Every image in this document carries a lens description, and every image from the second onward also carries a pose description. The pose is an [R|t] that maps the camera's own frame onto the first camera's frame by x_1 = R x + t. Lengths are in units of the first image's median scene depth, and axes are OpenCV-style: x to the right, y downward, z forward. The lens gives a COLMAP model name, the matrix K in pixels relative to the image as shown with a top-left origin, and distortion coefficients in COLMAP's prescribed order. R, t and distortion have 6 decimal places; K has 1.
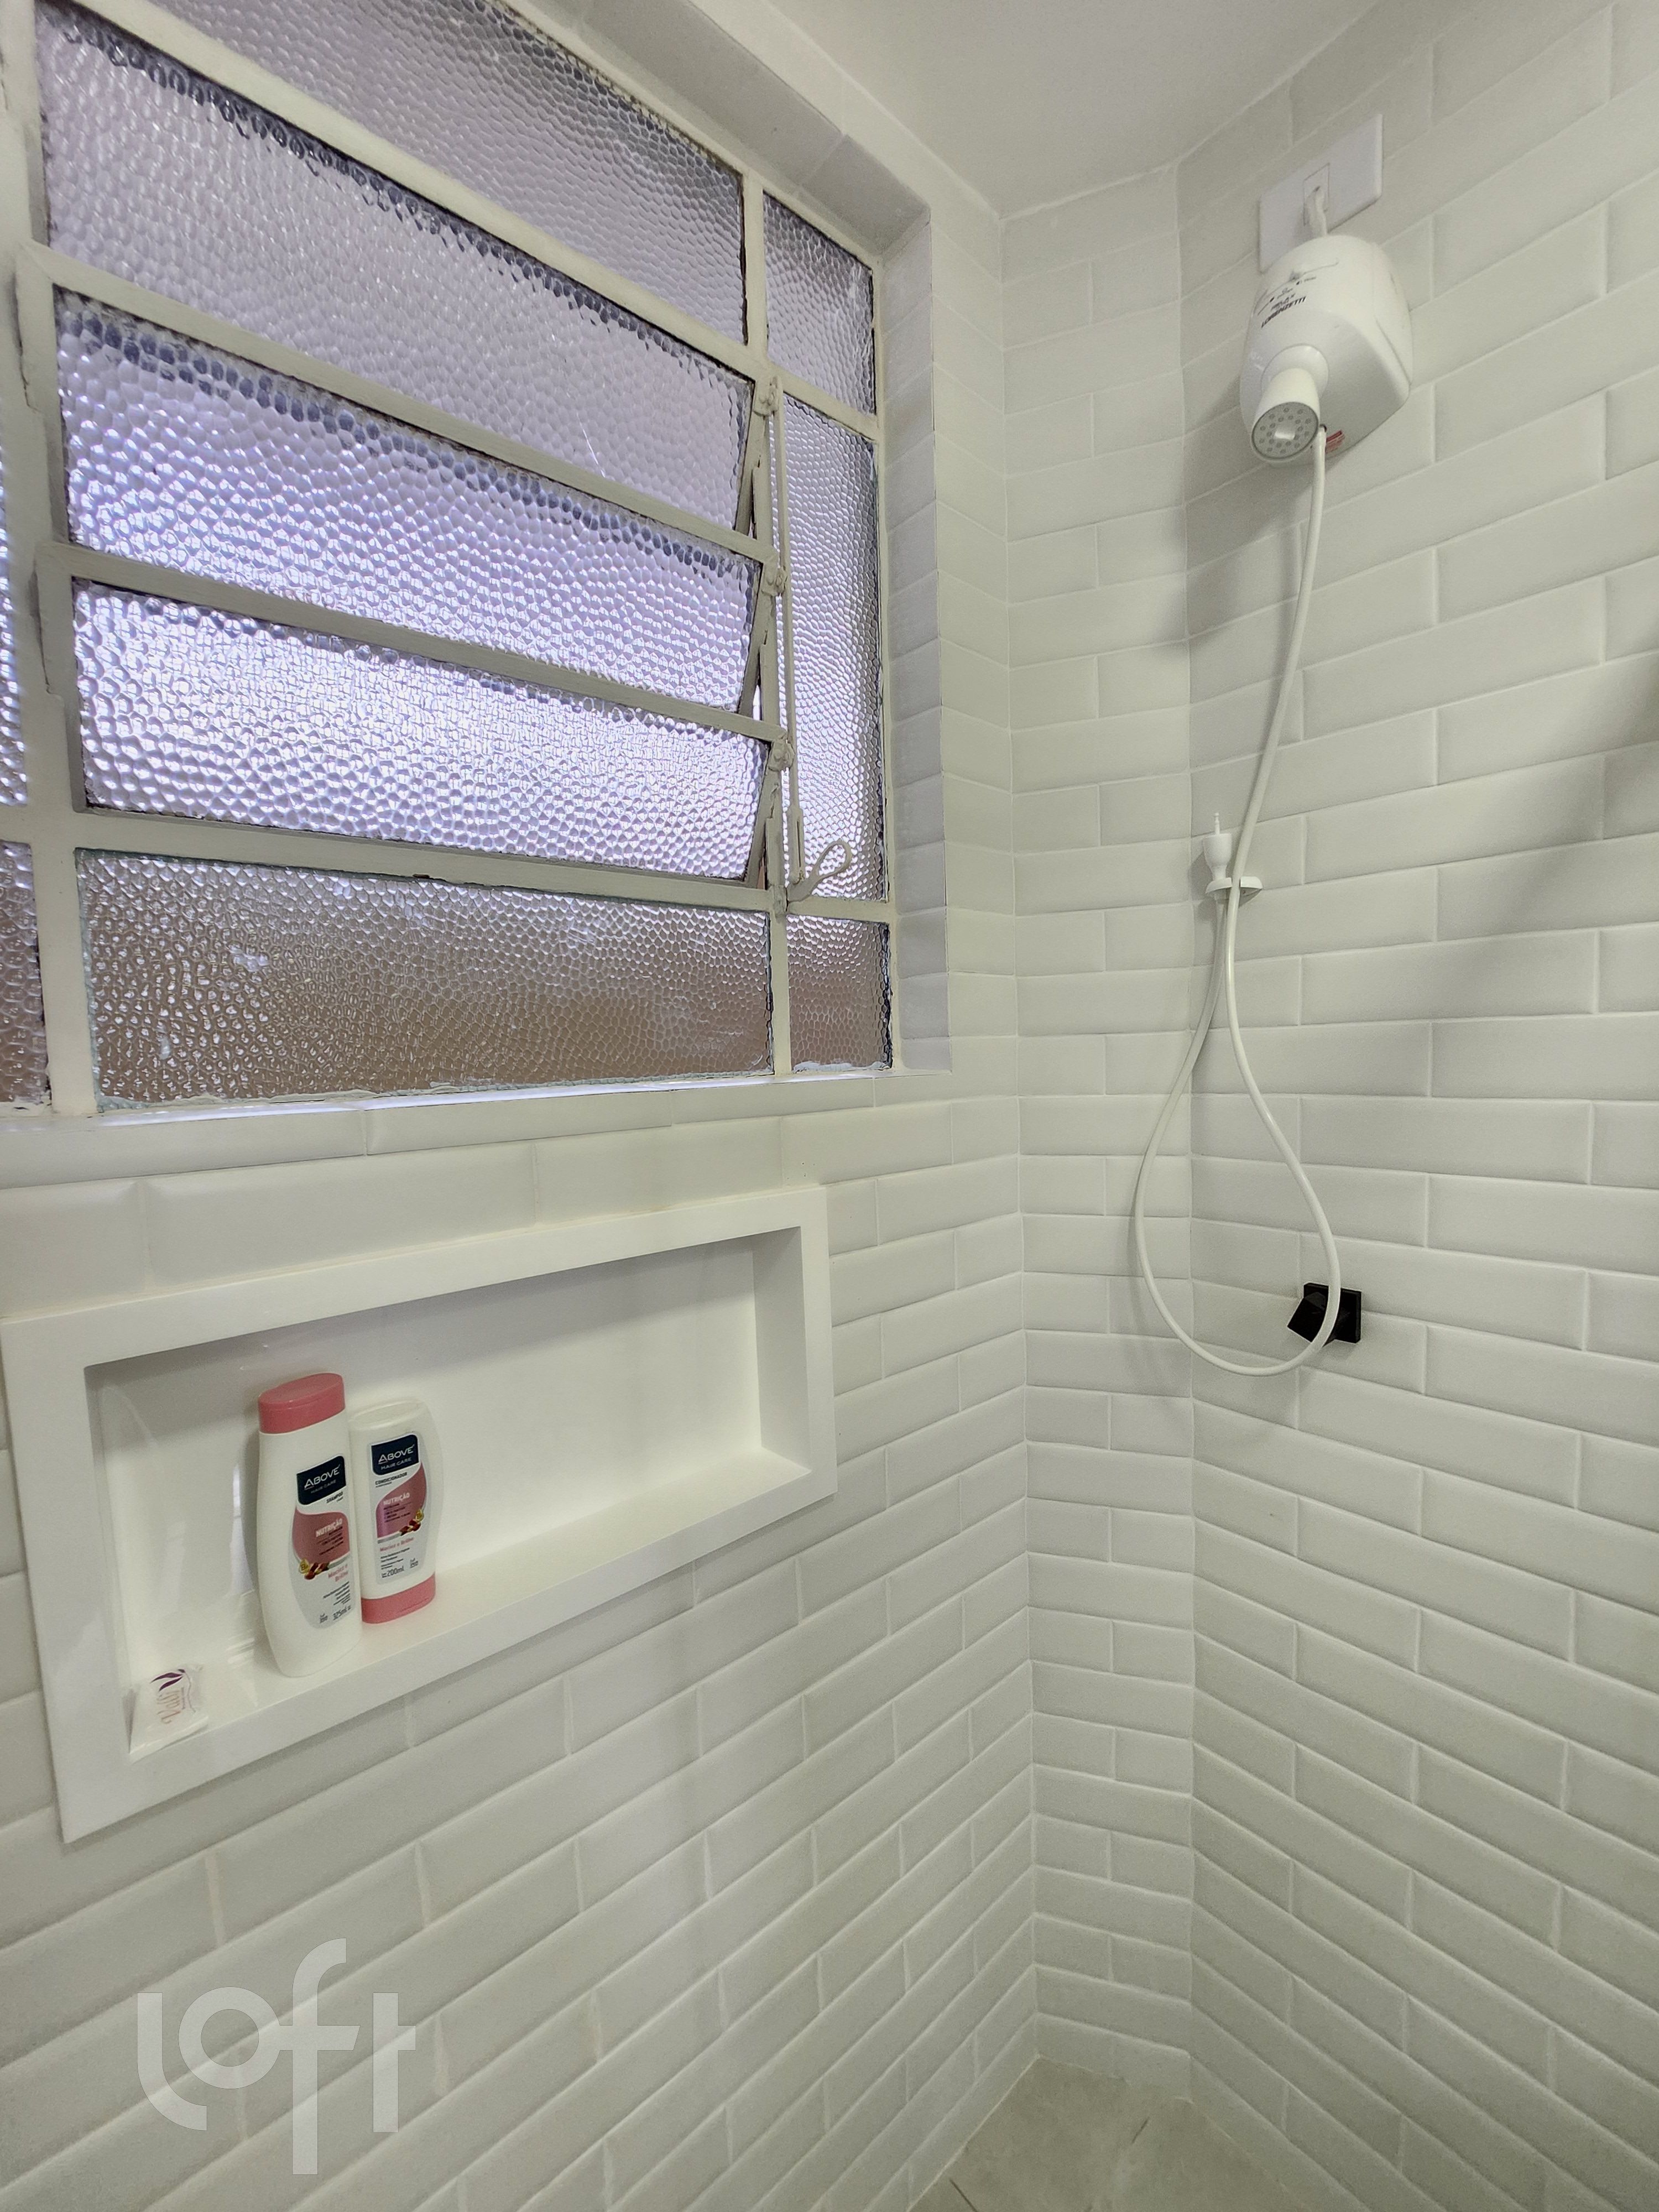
lens RADIAL K [[883.8, 0, 830.8], [0, 883.8, 1108.8], [0, 0, 1]] dist [-0.019493, 0.000769]
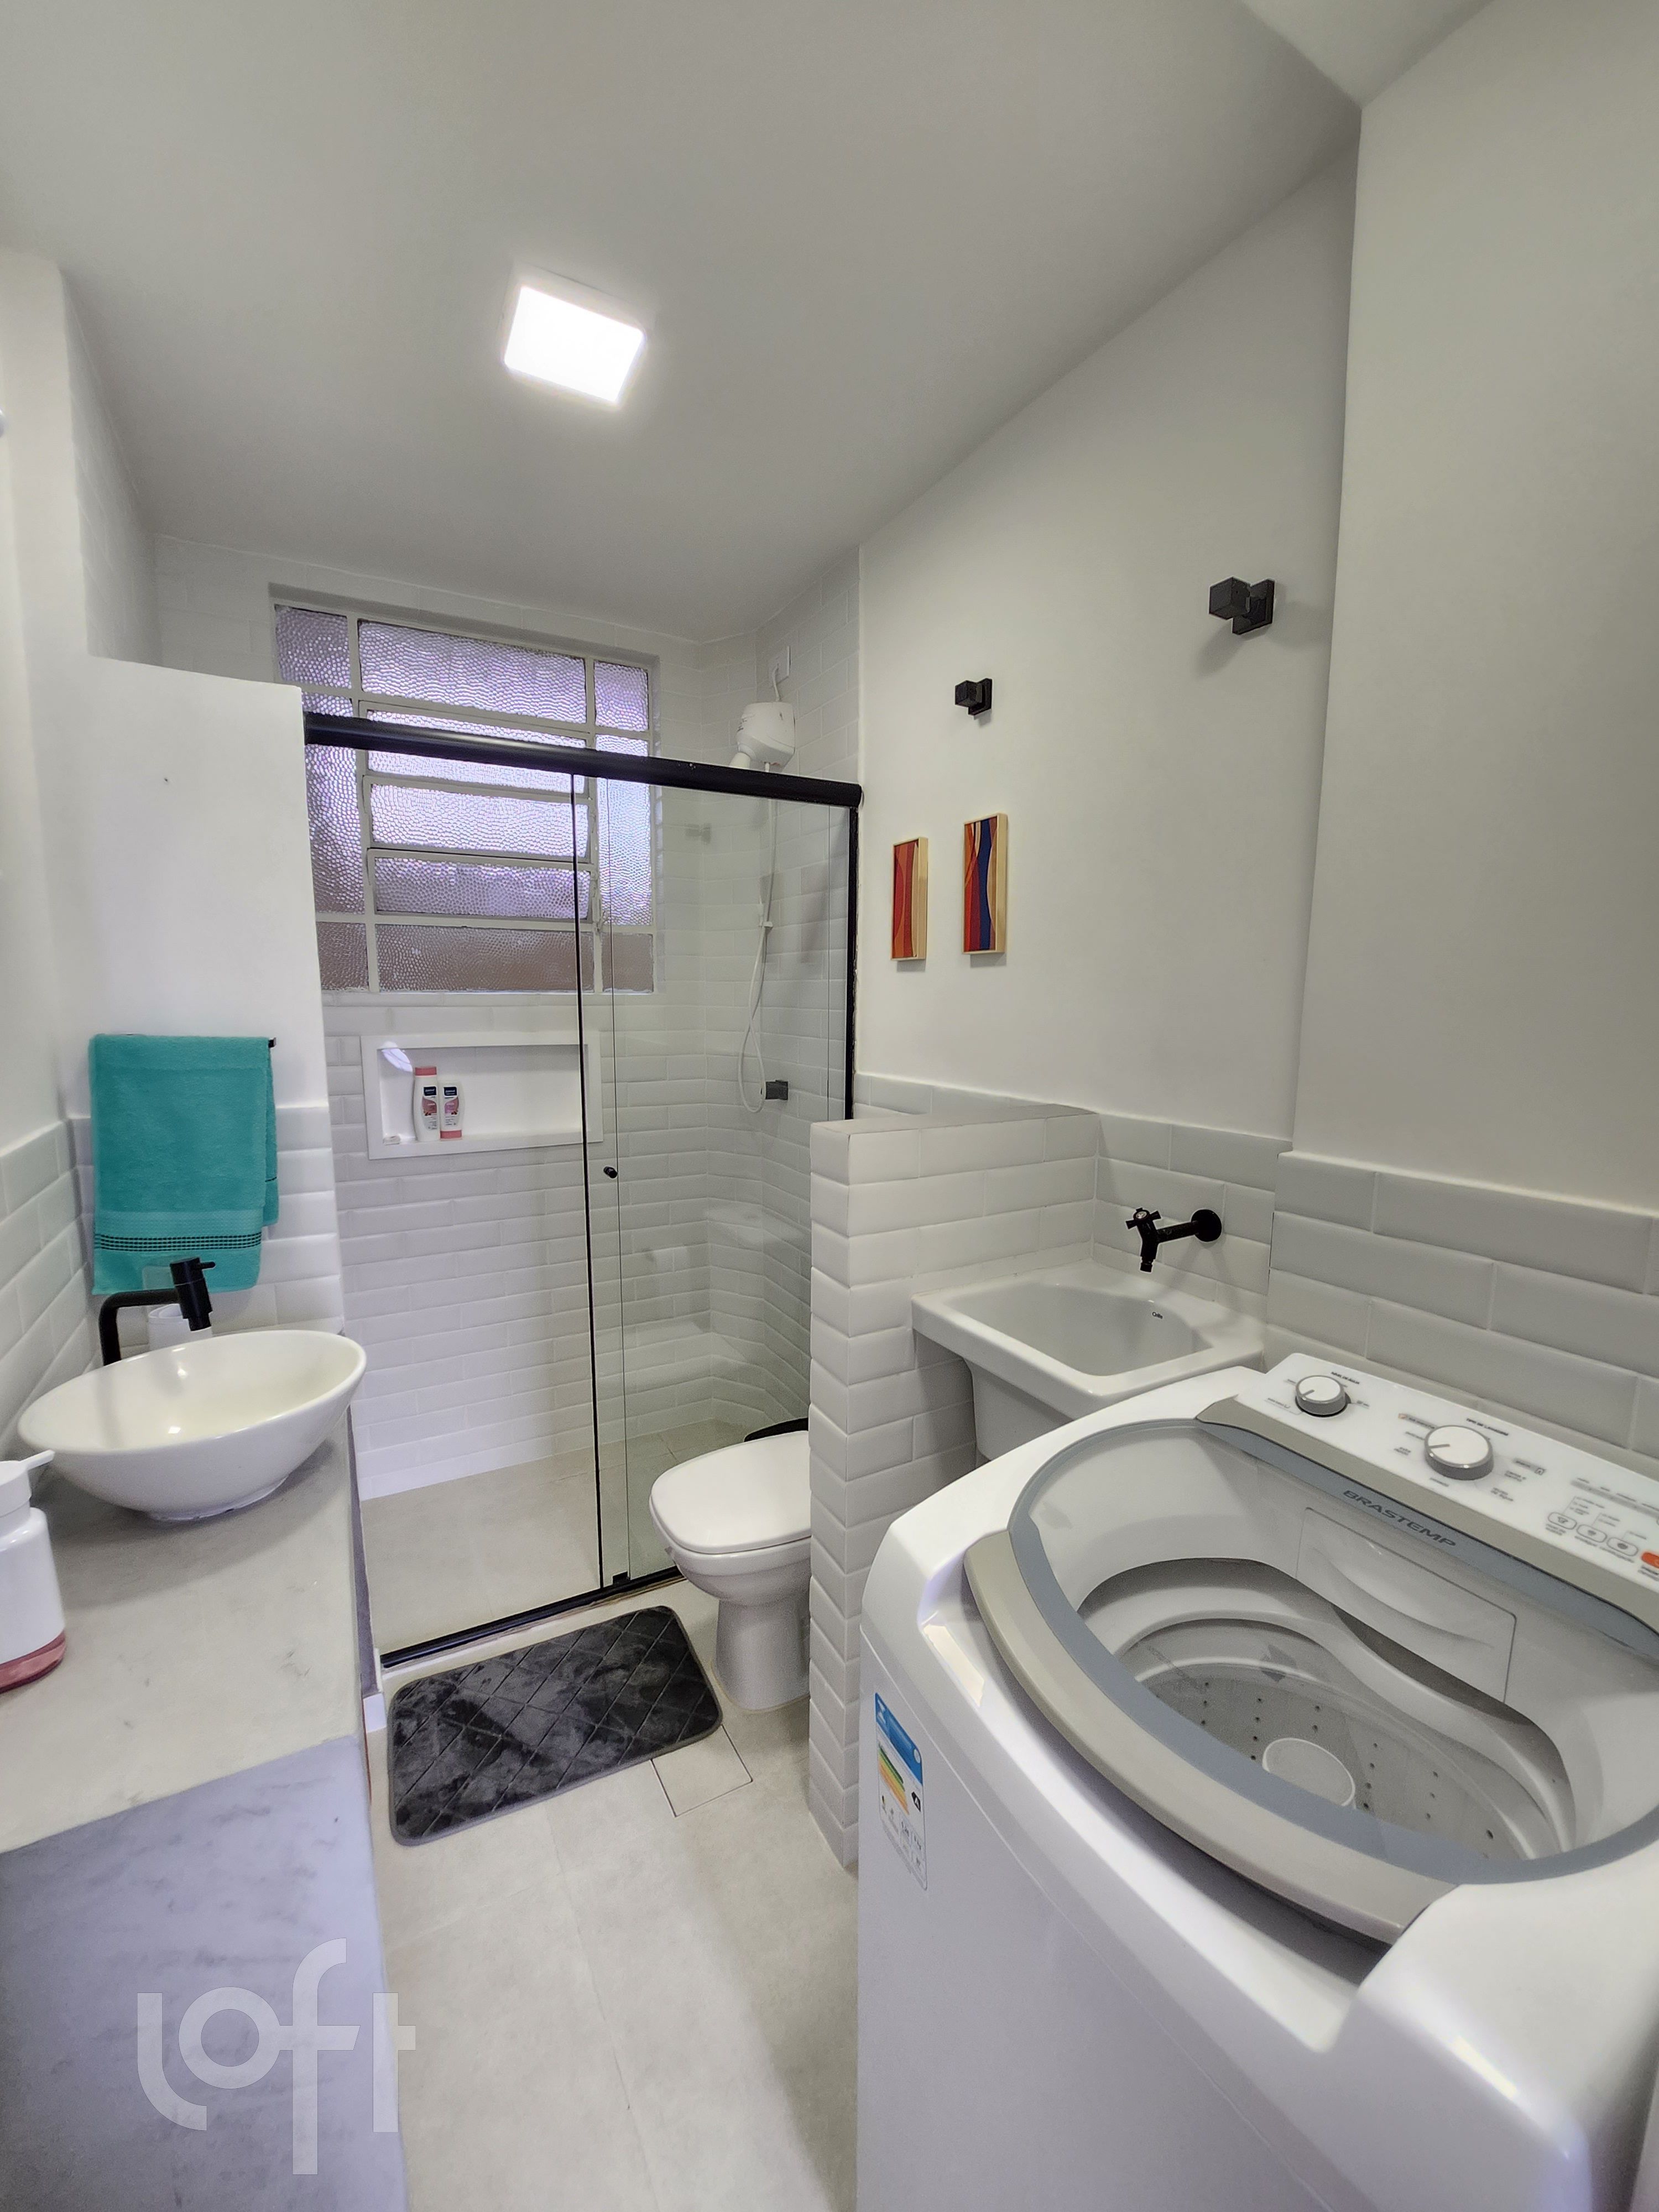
lens RADIAL K [[883.8, 0, 850.9], [0, 883.8, 1114.1], [0, 0, 1]] dist [-0.019493, 0.000769]
pose [[0.982654, 0.063285, -0.174316, 1.741037], [-0.051482, 0.996117, 0.071423, 0.147027], [0.178159, -0.061210, 0.982096, -2.245304]]
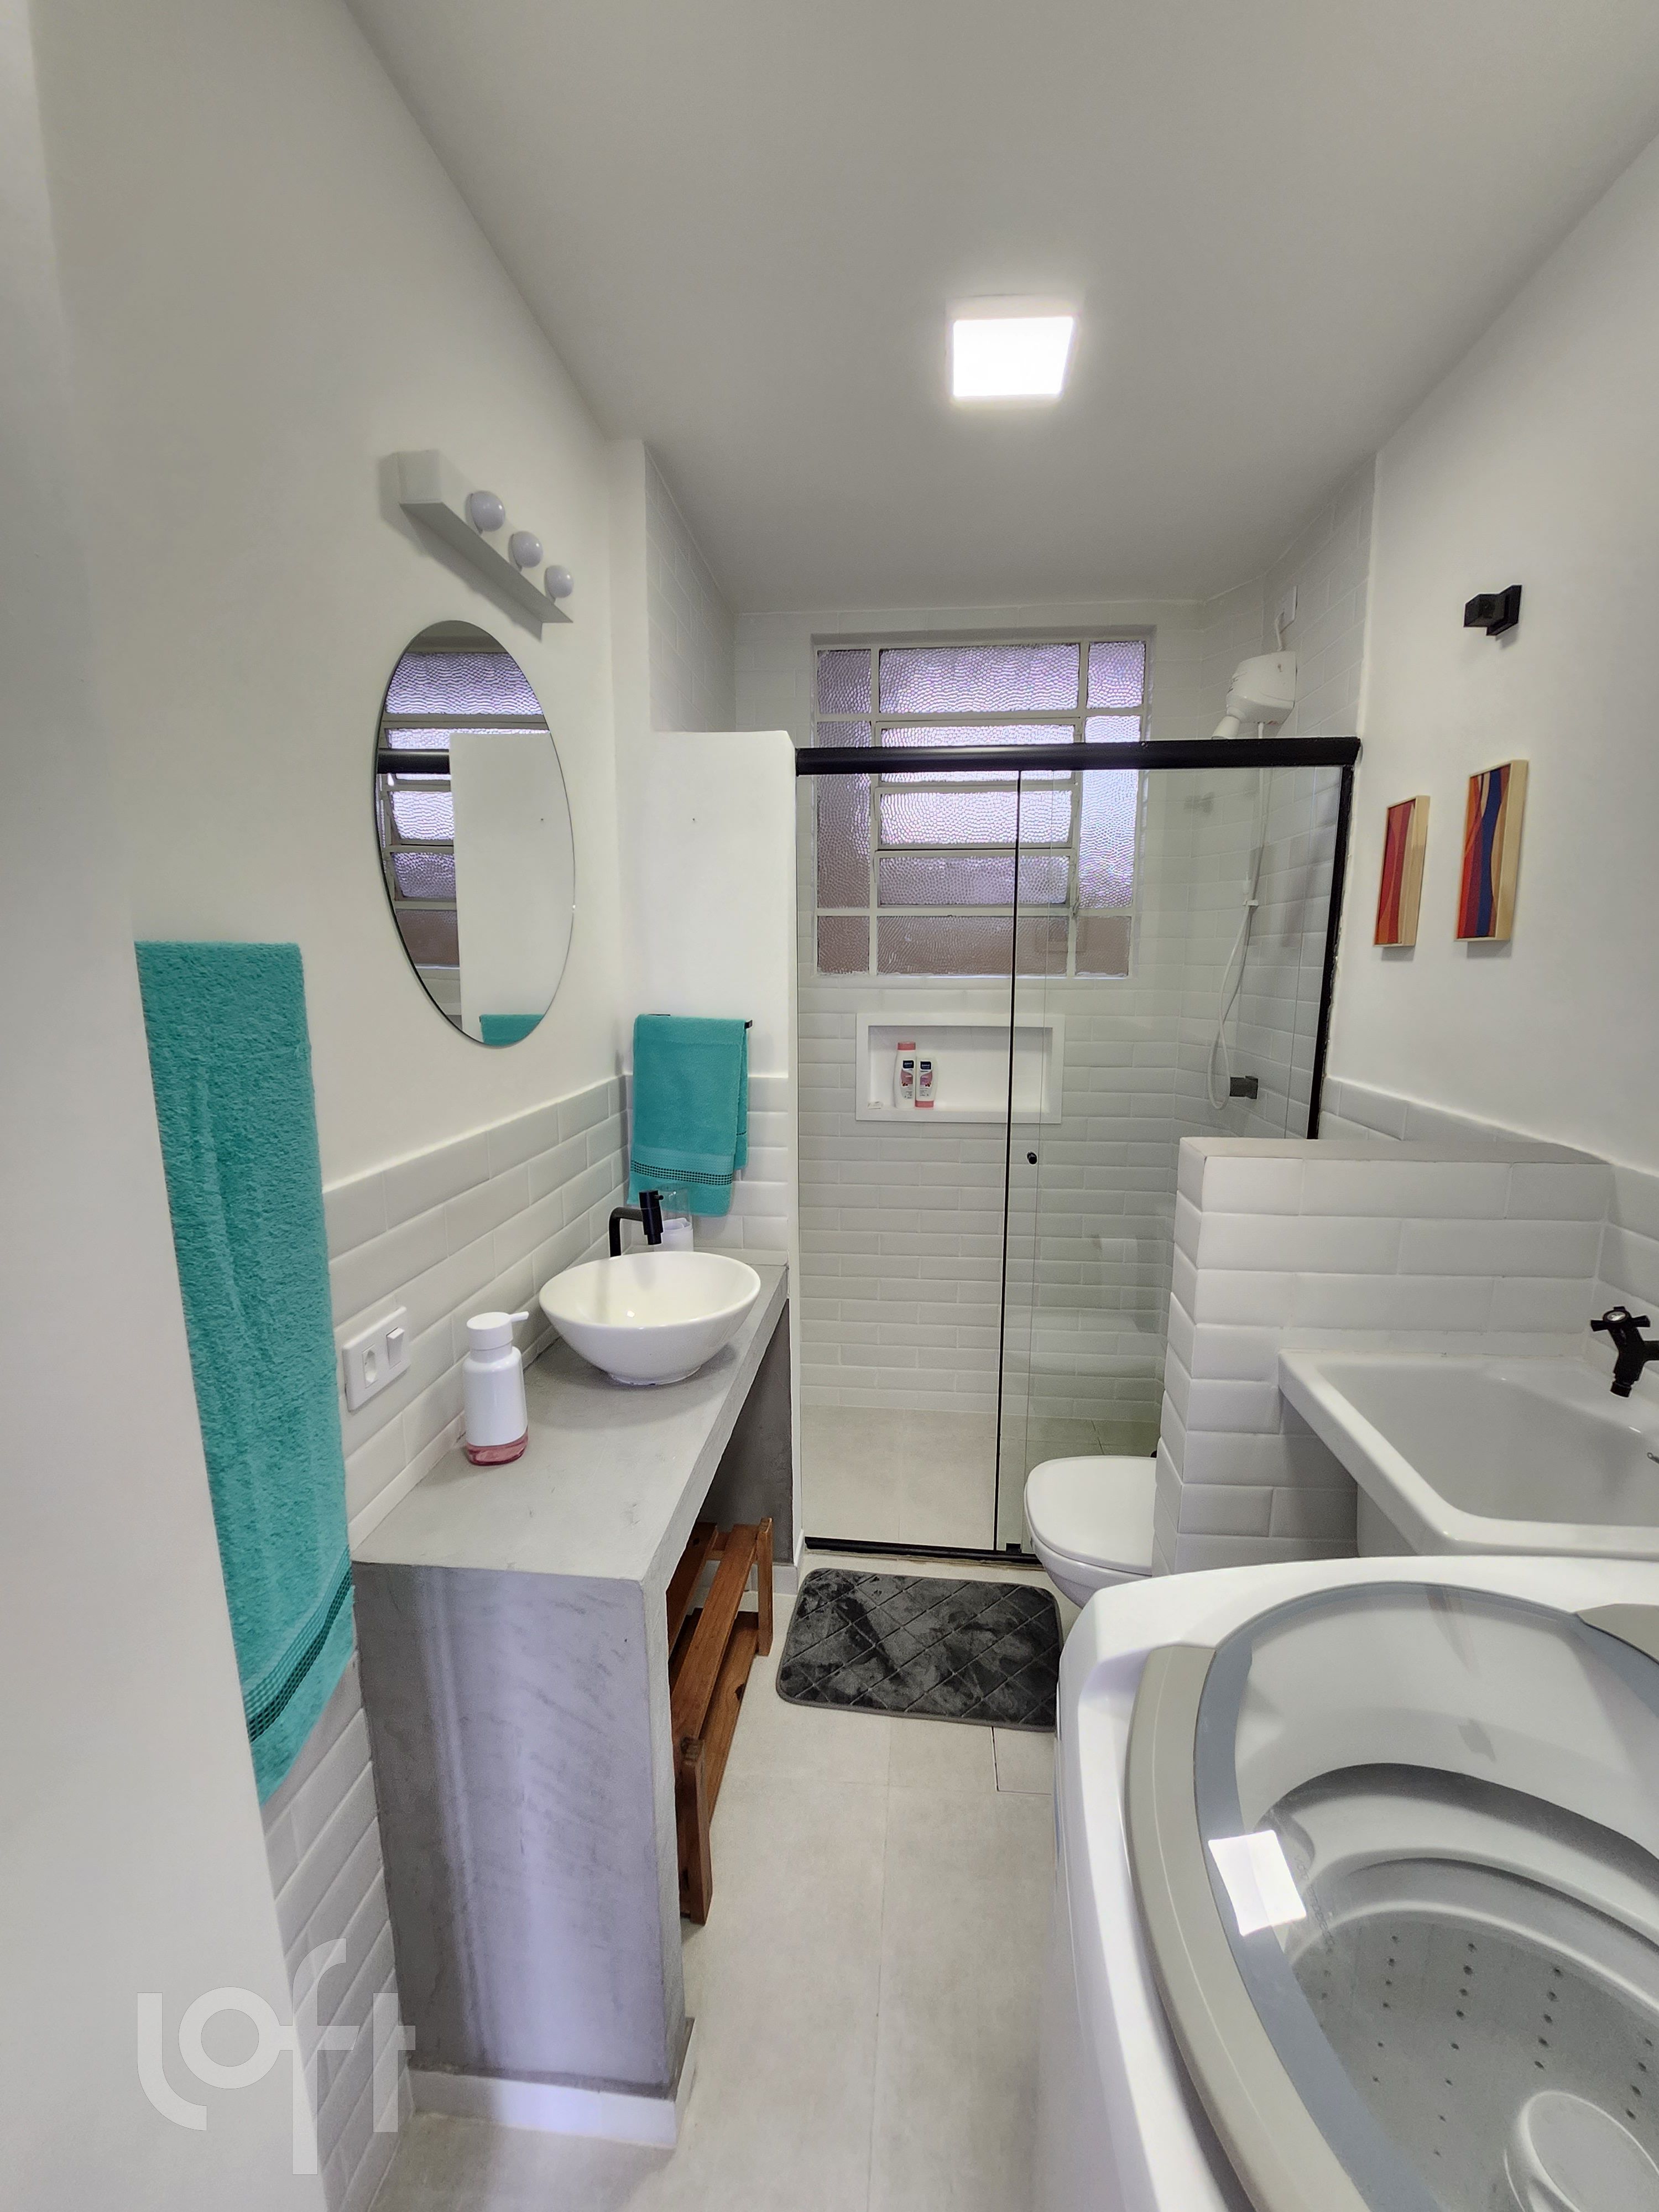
lens RADIAL K [[883.8, 0, 843.2], [0, 883.8, 1103.0], [0, 0, 1]] dist [-0.019493, 0.000769]
pose [[0.700126, 0.148941, -0.698312, 2.059148], [-0.078022, 0.988104, 0.132526, 0.062917], [0.709744, -0.038301, 0.703418, -2.085614]]
